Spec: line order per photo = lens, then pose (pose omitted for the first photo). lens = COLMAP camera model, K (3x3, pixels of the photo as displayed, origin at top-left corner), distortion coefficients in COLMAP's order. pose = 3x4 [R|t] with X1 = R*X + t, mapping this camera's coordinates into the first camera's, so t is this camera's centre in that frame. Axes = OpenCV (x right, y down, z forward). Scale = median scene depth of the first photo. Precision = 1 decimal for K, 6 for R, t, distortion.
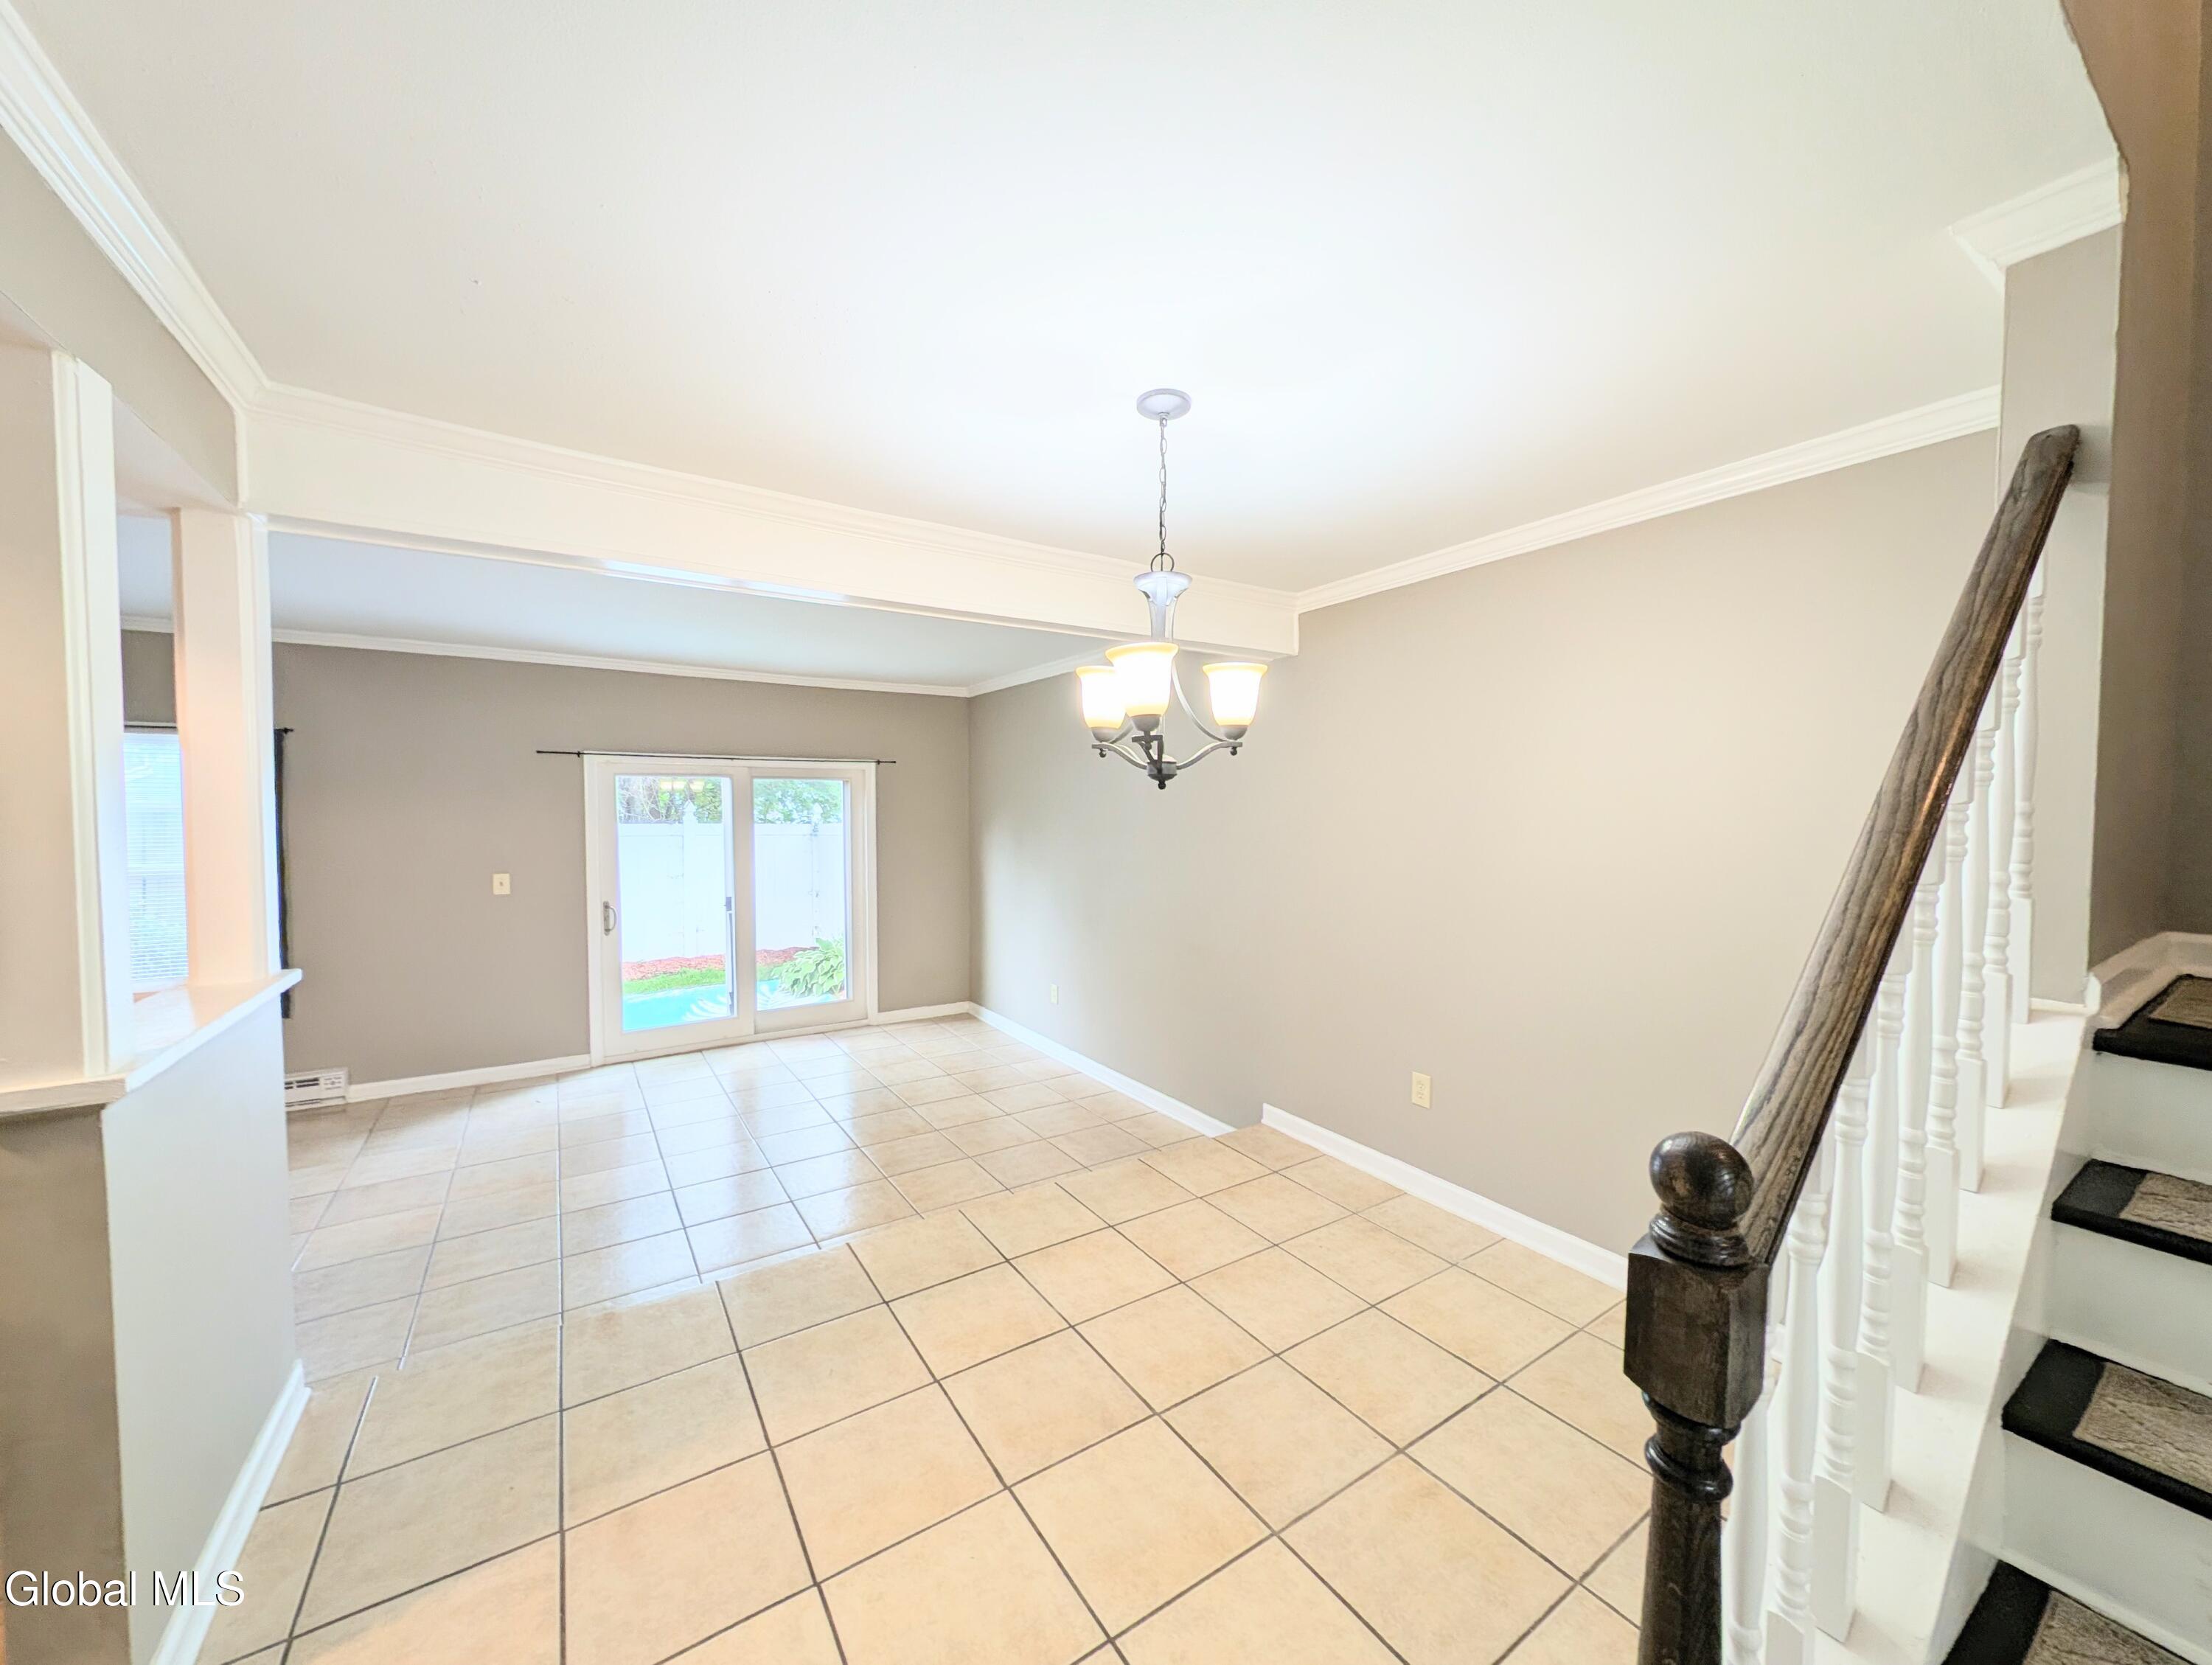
lens RADIAL K [[832.4, 0, 1112.3], [0, 832.4, 832.6], [0, 0, 1]] dist [0.001486, 0.000097]
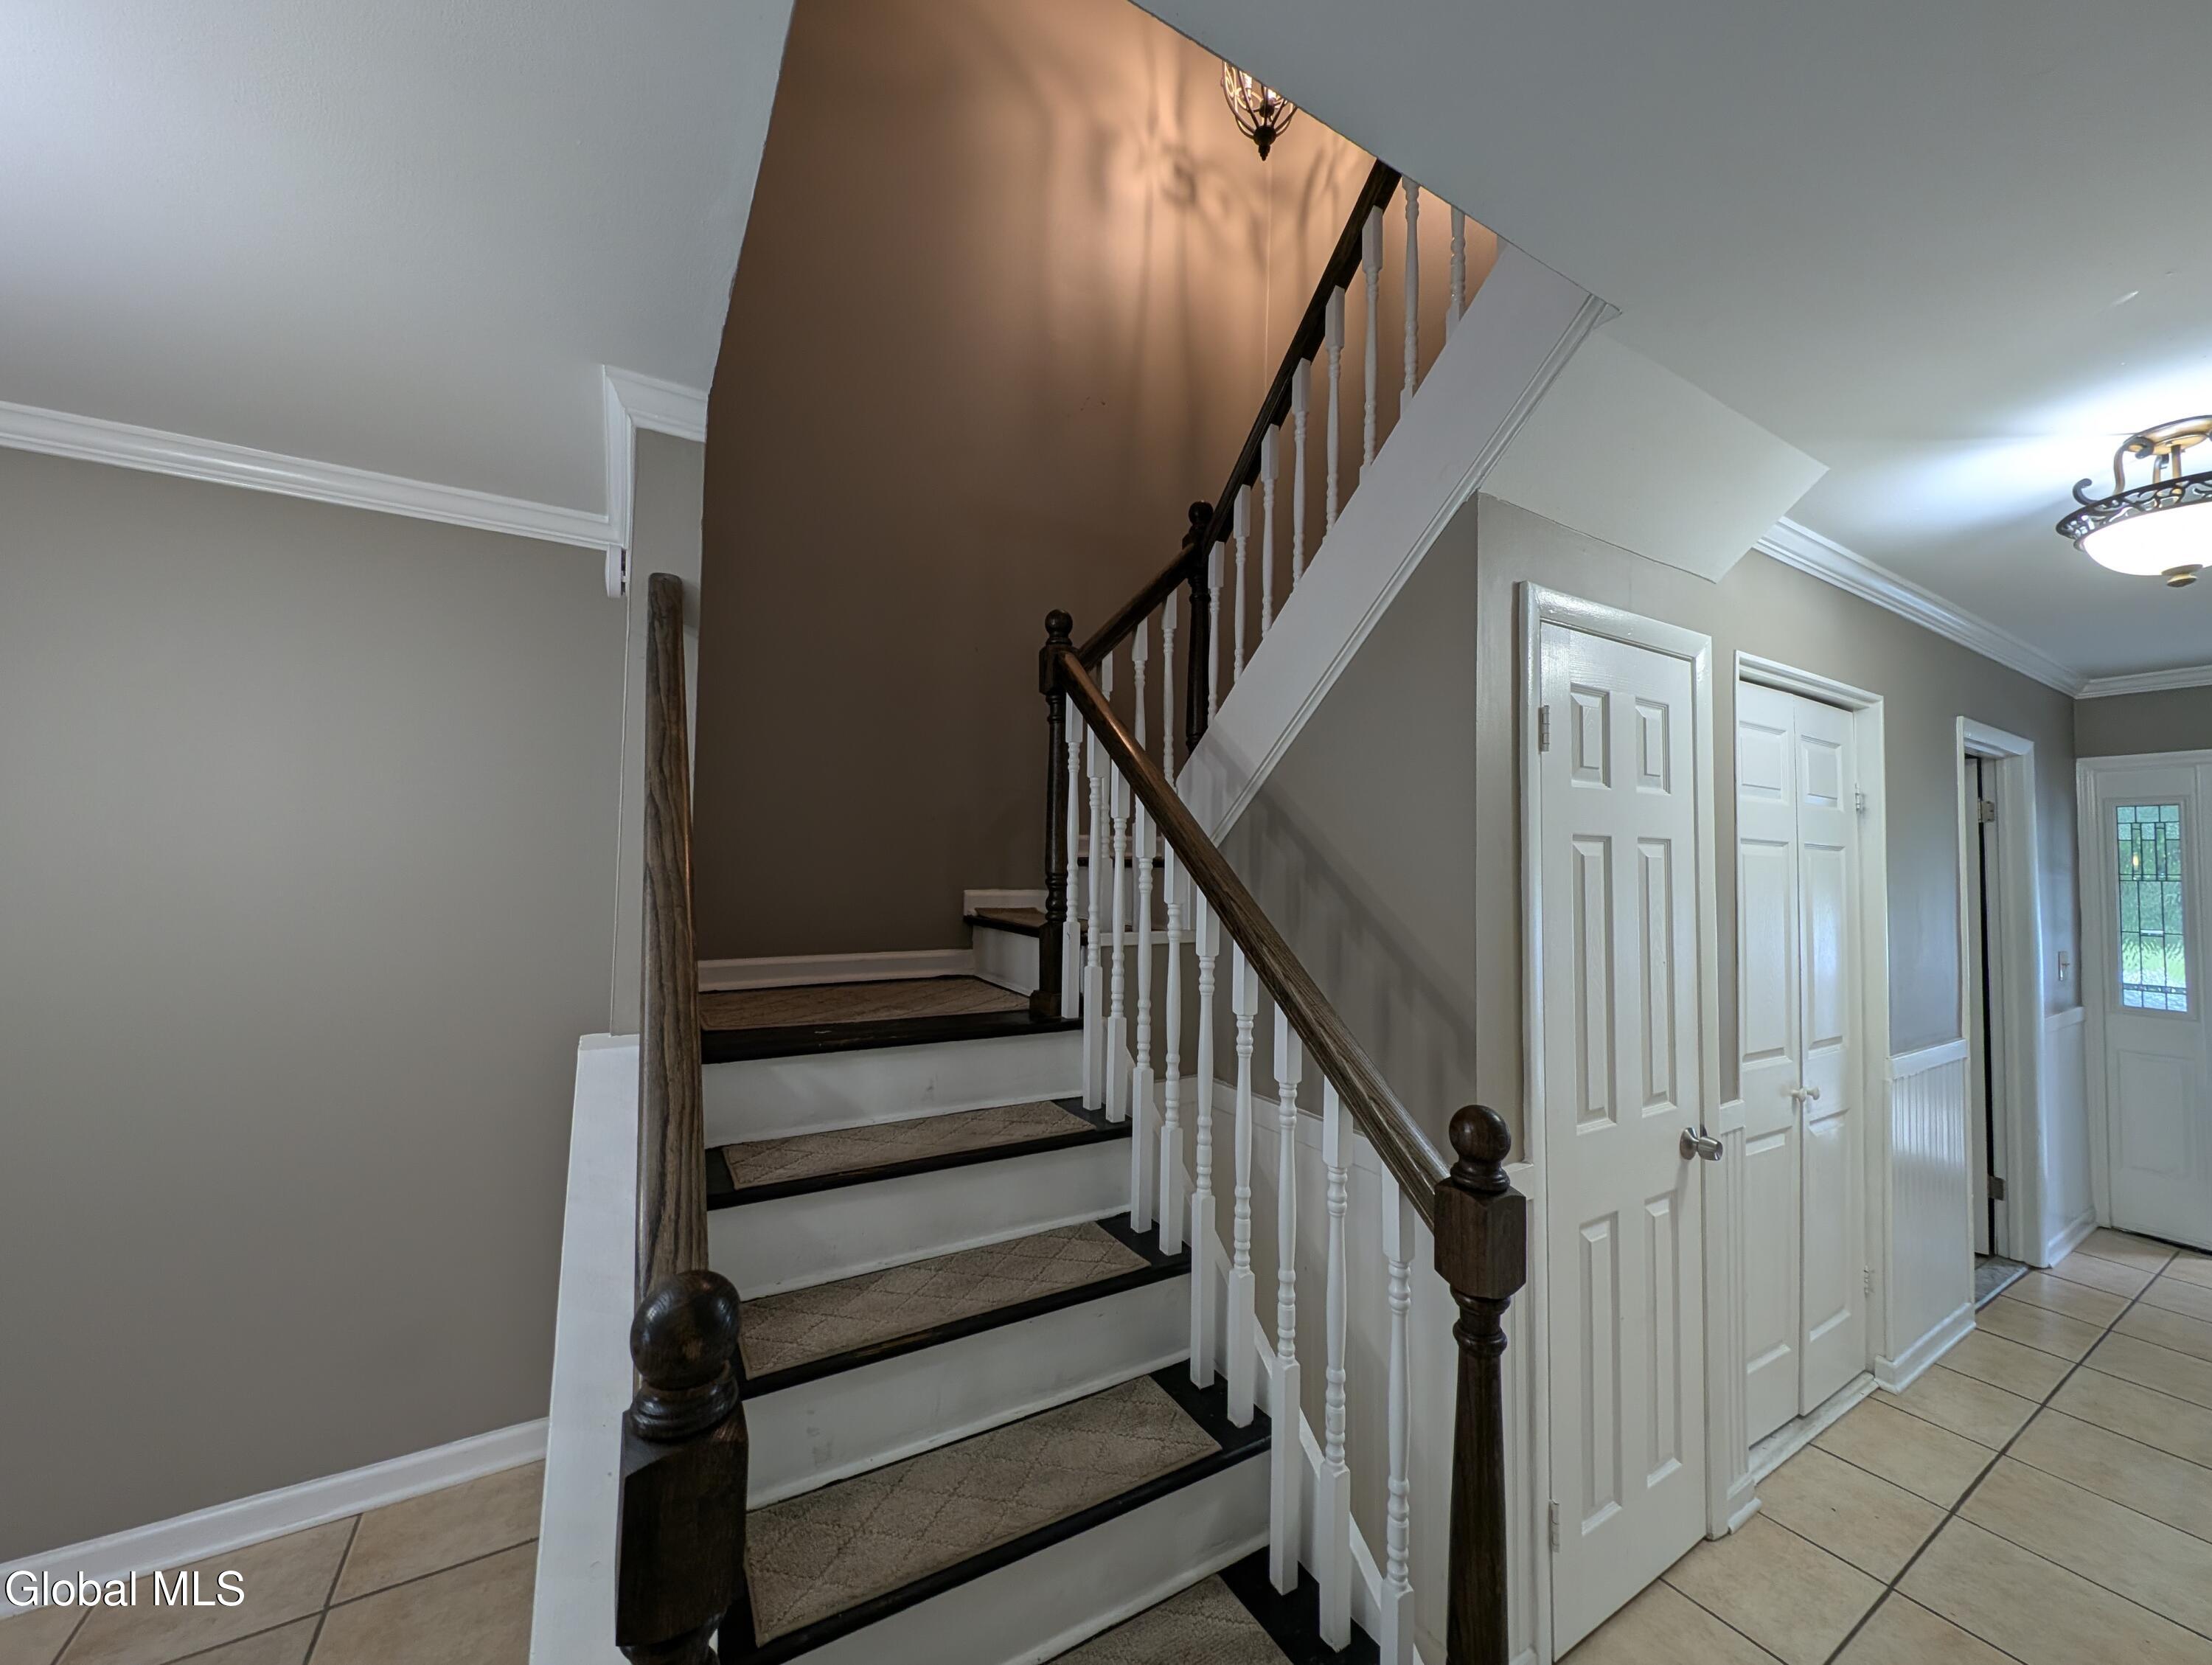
lens RADIAL K [[832.4, 0, 1113.9], [0, 832.4, 836.0], [0, 0, 1]] dist [0.001486, 0.000097]
pose [[0.028561, 0.033647, 0.999026, -0.119613], [0.027322, 0.999034, -0.034428, -0.038296], [-0.999219, 0.028279, 0.027615, 0.394247]]
